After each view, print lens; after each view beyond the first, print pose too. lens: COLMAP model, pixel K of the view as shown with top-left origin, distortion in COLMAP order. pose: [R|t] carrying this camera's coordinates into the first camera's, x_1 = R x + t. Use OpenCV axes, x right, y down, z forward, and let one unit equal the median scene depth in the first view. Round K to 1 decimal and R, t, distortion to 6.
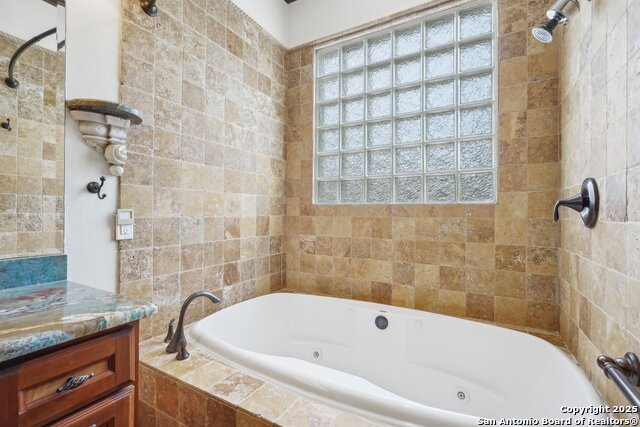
lens RADIAL K [[289.1, 0, 318.8], [0, 289.1, 211.7], [0, 0, 1]] dist [-0.007474, 0.001050]
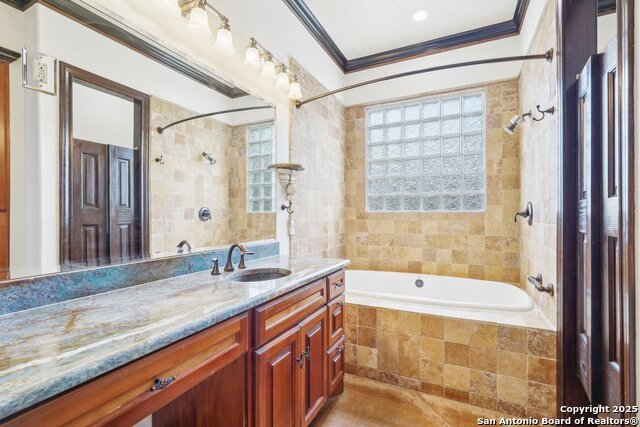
lens RADIAL K [[289.1, 0, 322.1], [0, 289.1, 214.8], [0, 0, 1]] dist [-0.007474, 0.001050]
pose [[0.998475, -0.009460, 0.054386, -0.414526], [0.009062, 0.999930, 0.007551, -0.030279], [-0.054454, -0.007047, 0.998491, -0.611334]]
